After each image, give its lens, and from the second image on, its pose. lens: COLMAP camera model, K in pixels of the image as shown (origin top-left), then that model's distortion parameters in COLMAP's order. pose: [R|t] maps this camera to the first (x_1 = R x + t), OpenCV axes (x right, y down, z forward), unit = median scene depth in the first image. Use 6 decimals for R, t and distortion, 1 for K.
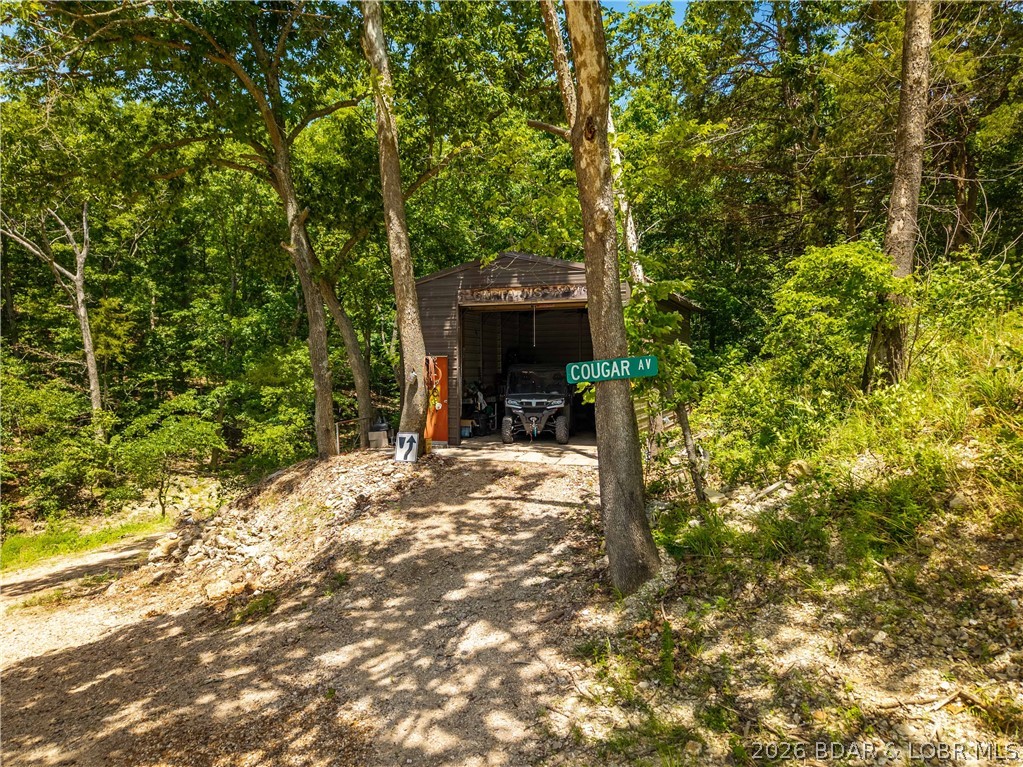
lens RADIAL K [[677.1, 0, 515.3], [0, 677.1, 386.3], [0, 0, 1]] dist [0.026547, -0.029472]
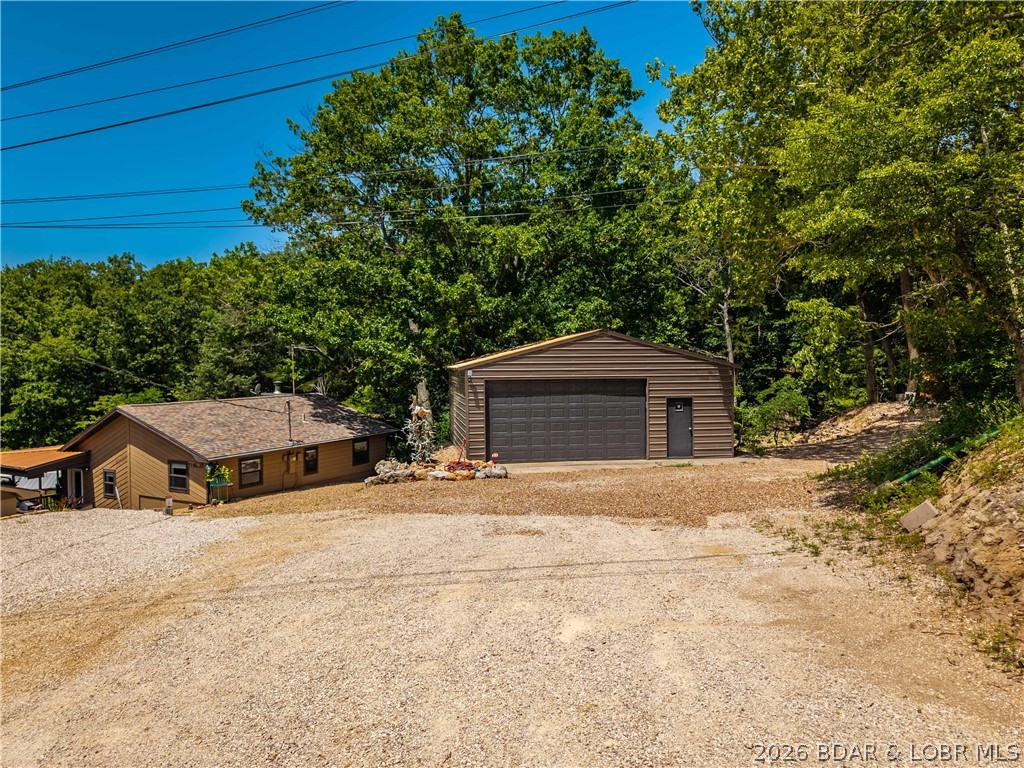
lens RADIAL K [[677.7, 0, 502.9], [0, 677.7, 384.0], [0, 0, 1]] dist [0.026547, -0.029472]
pose [[0.691424, 0.025282, -0.722007, 0.190924], [-0.016948, 0.999680, 0.018776, 0.007466], [0.722251, -0.000746, 0.691631, -0.545842]]
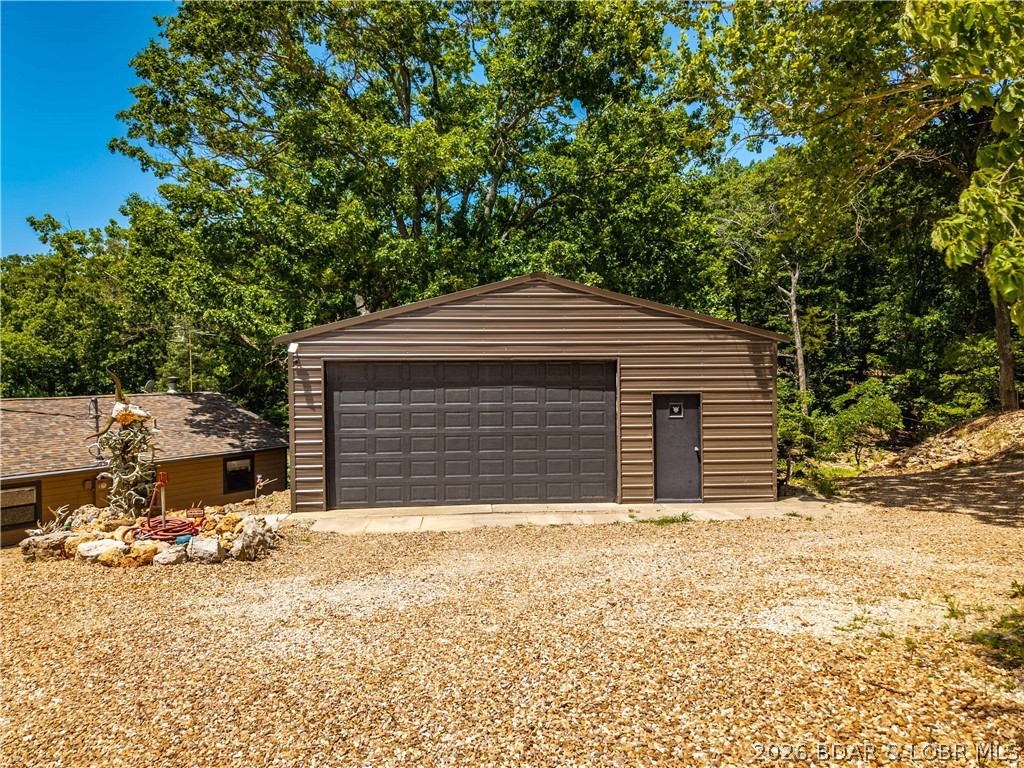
lens RADIAL K [[677.7, 0, 508.3], [0, 677.7, 384.9], [0, 0, 1]] dist [0.026547, -0.029472]
pose [[0.621172, 0.017917, -0.783469, 0.077787], [-0.018991, 0.999789, 0.007808, 0.022799], [0.783444, 0.010029, 0.621381, -0.291477]]
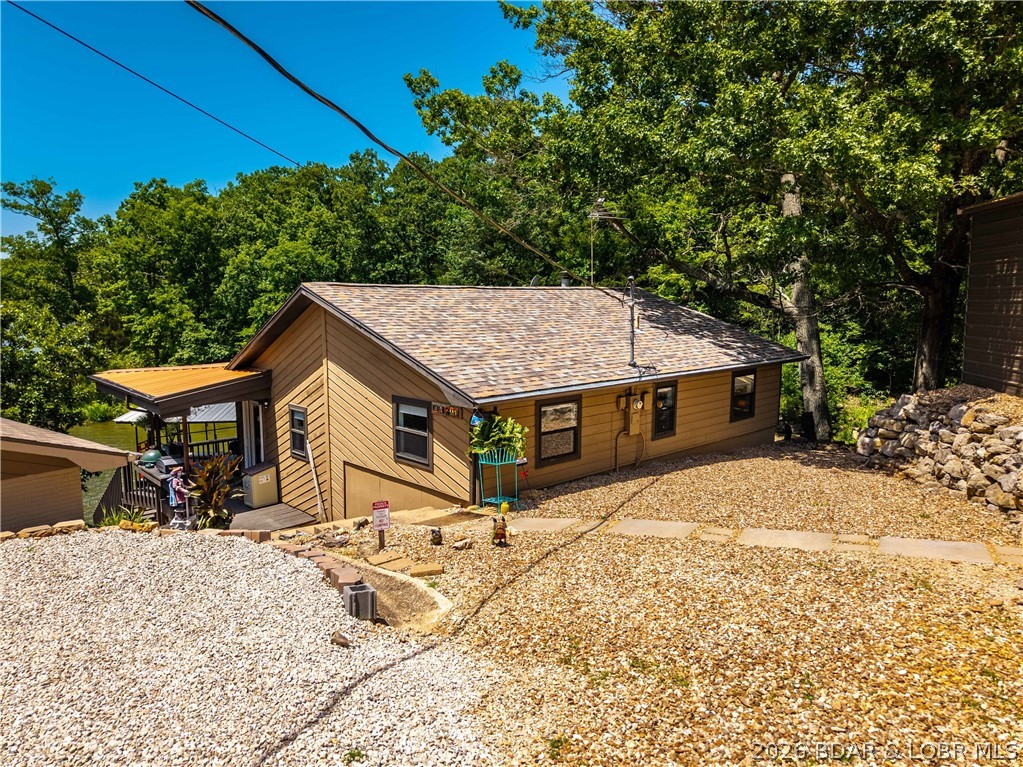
lens RADIAL K [[677.1, 0, 526.4], [0, 677.1, 380.4], [0, 0, 1]] dist [0.026547, -0.029472]
pose [[0.450767, 0.113283, -0.885424, -0.190870], [-0.028646, 0.993239, 0.112494, 0.053537], [0.892182, -0.025345, 0.450964, -0.414325]]
